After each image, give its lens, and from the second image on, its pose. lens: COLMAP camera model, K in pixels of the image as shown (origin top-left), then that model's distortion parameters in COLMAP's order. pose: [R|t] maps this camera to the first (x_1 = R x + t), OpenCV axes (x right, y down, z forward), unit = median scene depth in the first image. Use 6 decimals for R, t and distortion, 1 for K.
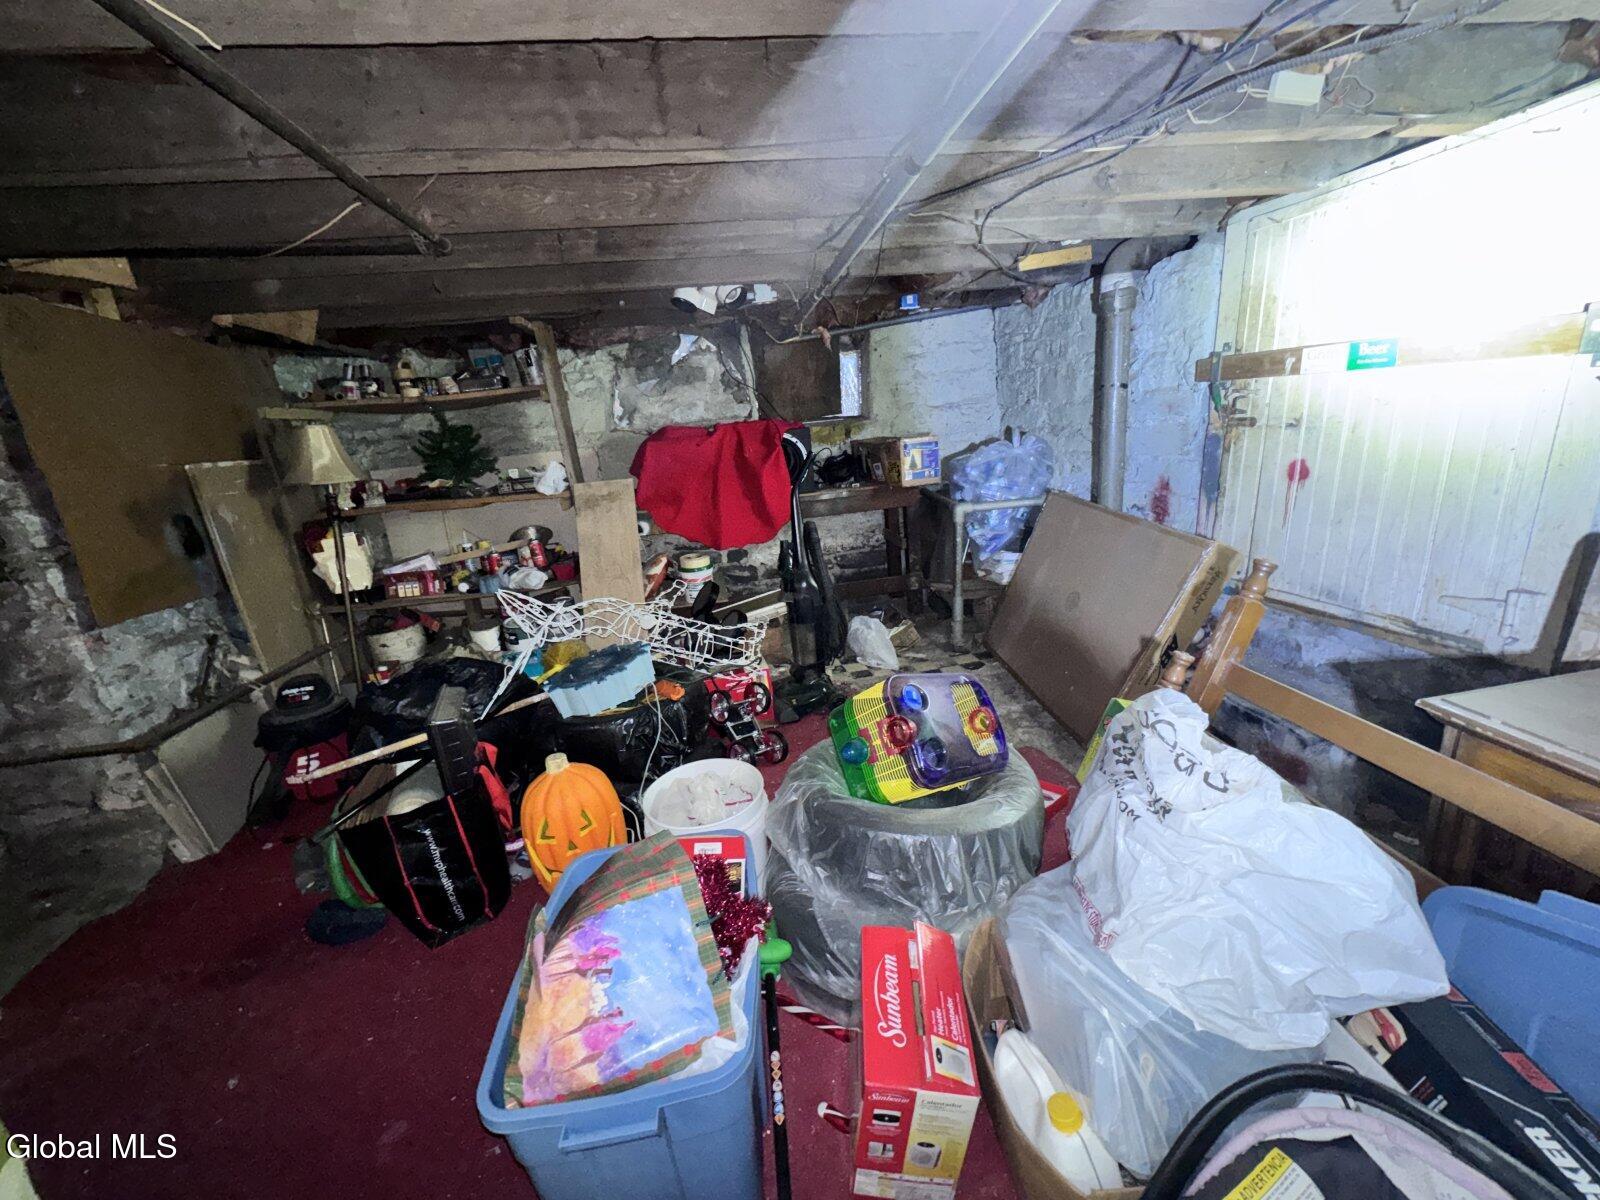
lens RADIAL K [[634.6, 0, 800.0], [0, 634.6, 600.0], [0, 0, 1]] dist [-0.002852, -0.000062]
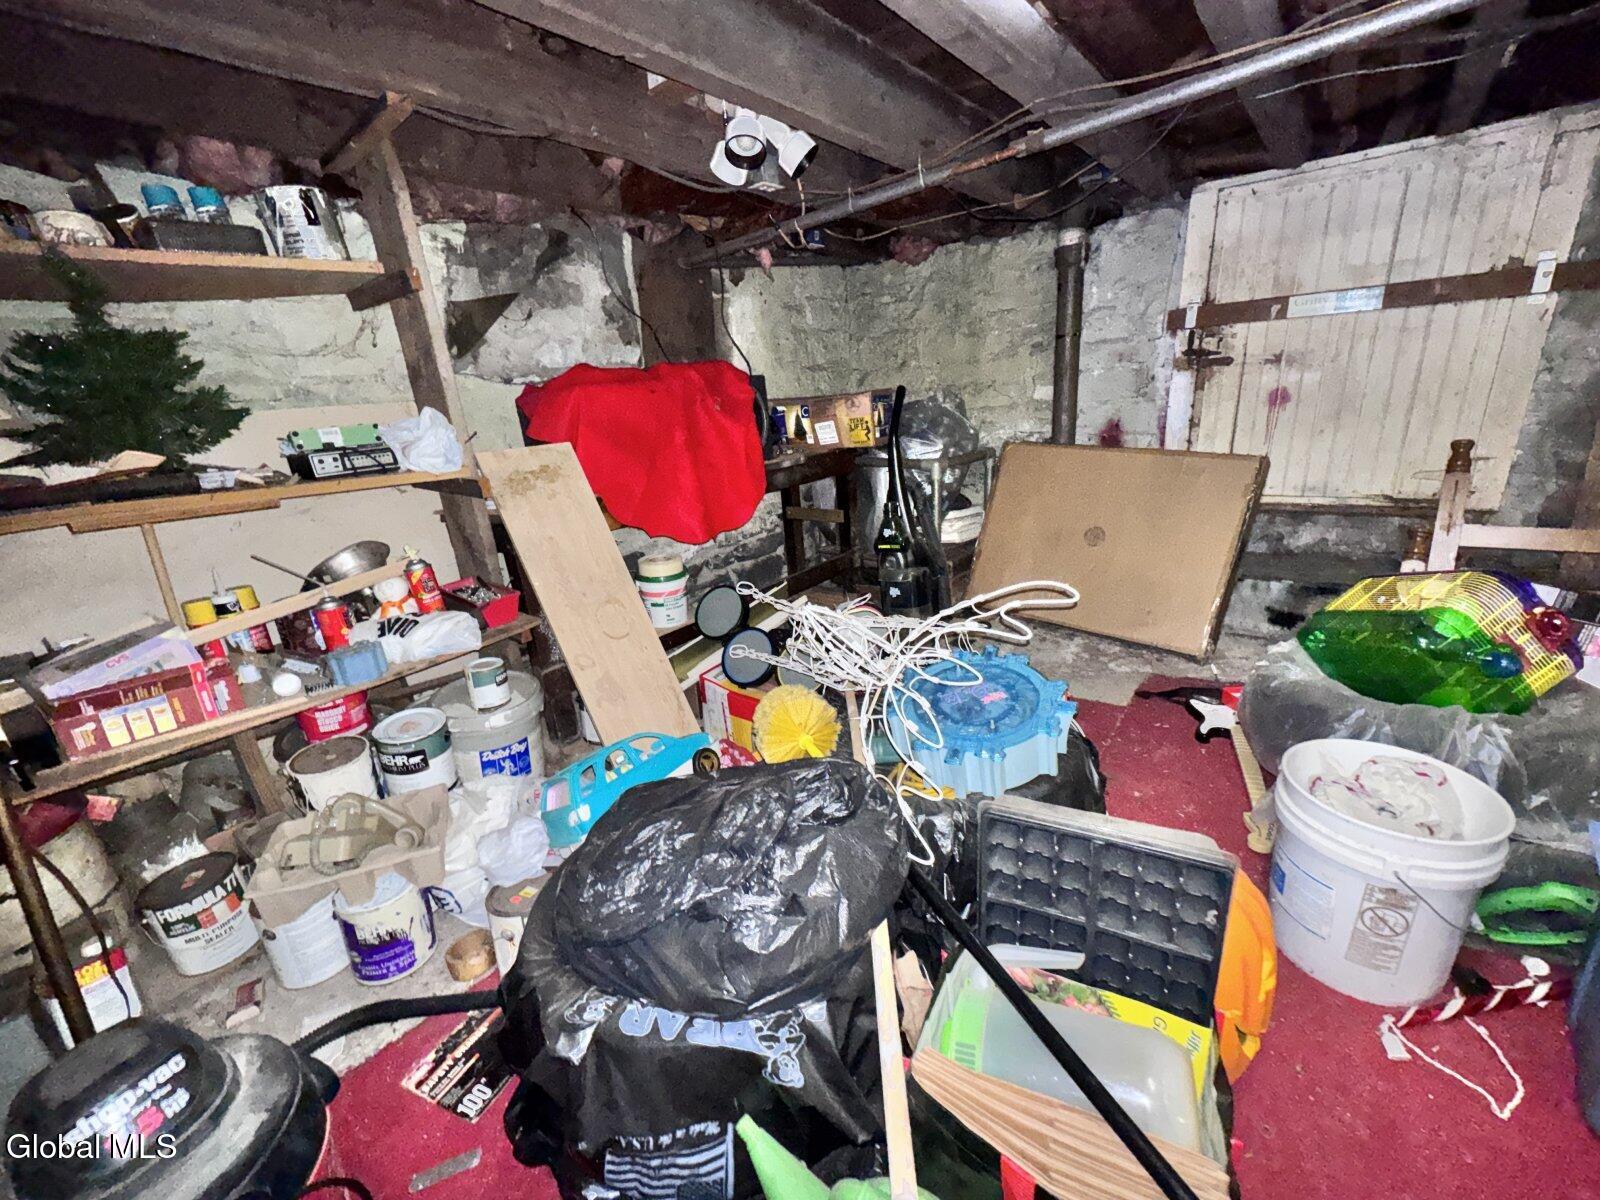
lens RADIAL K [[634.6, 0, 800.0], [0, 634.6, 600.0], [0, 0, 1]] dist [-0.002852, -0.000062]
pose [[0.761725, -0.175869, 0.623574, -0.499515], [0.190232, 0.980743, 0.044225, -0.028113], [-0.619343, 0.084936, 0.780512, 0.400115]]
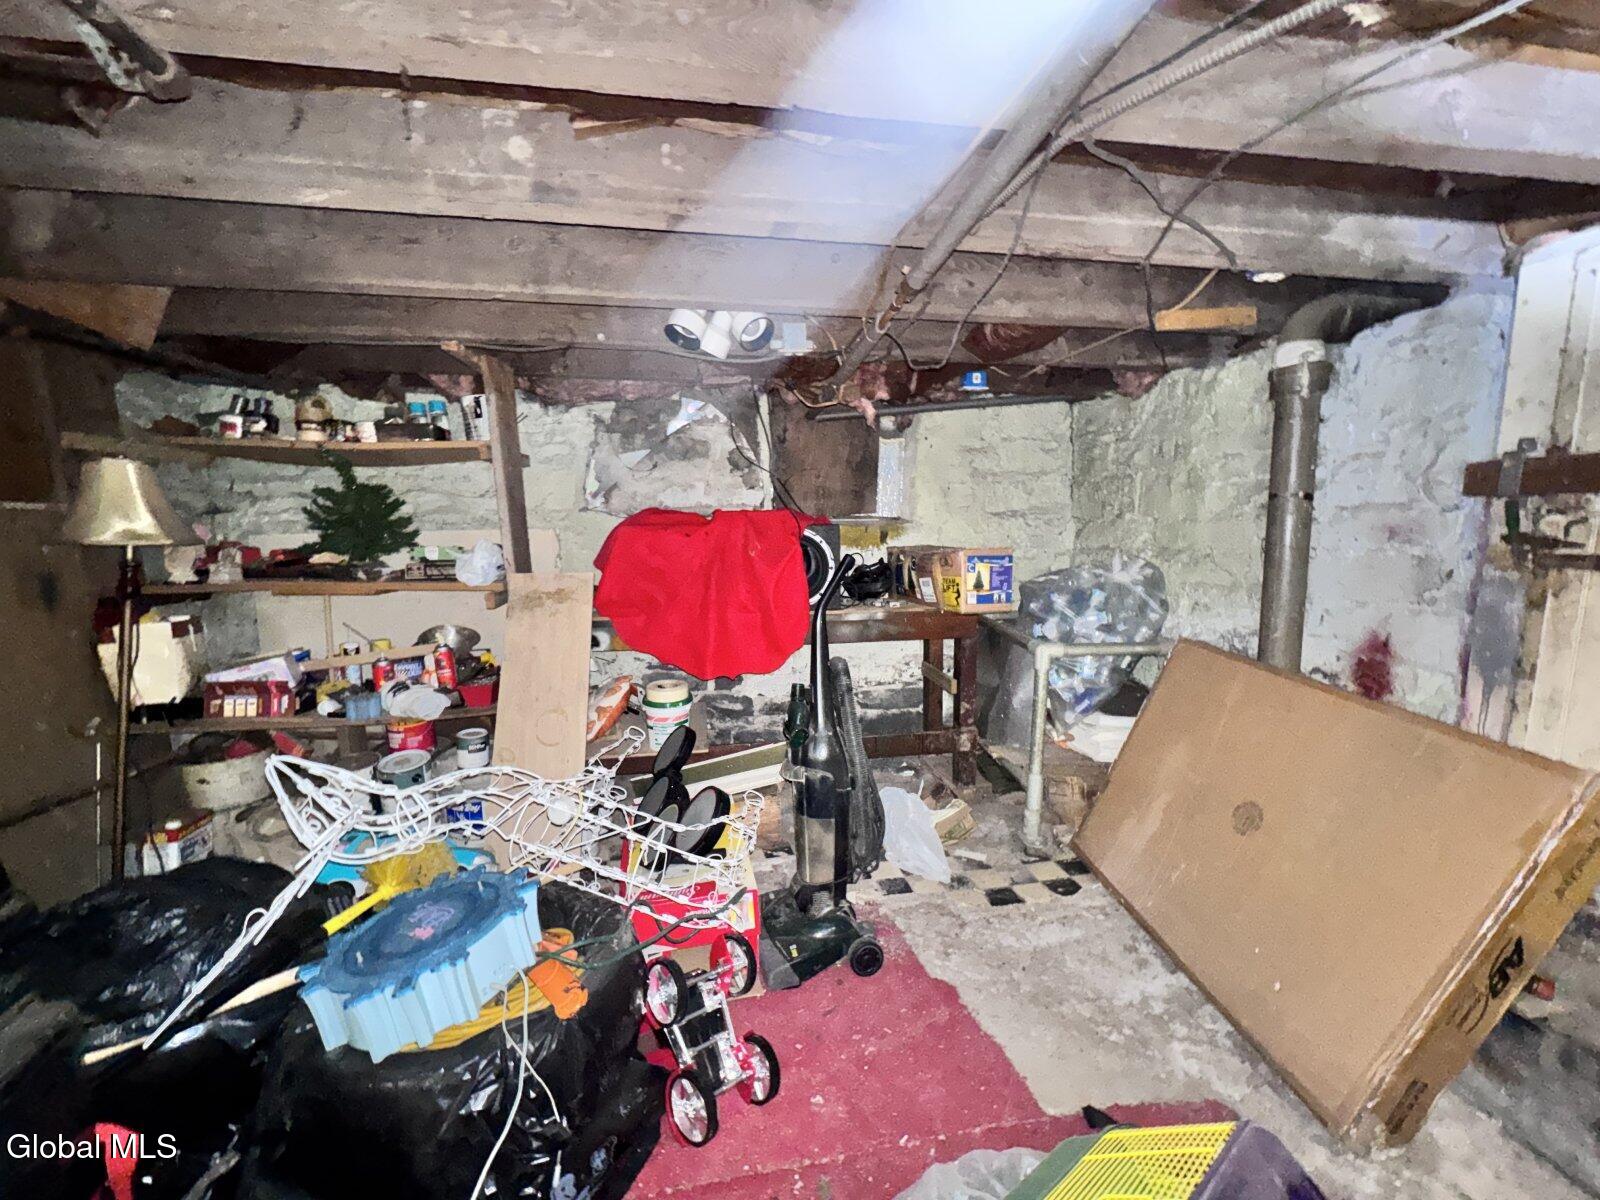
lens RADIAL K [[634.6, 0, 800.0], [0, 634.6, 600.0], [0, 0, 1]] dist [-0.002852, -0.000062]
pose [[0.996938, 0.078157, -0.002579, -0.023319], [-0.077544, 0.983783, -0.161735, -0.061026], [-0.010103, 0.161439, 0.986831, 0.283374]]
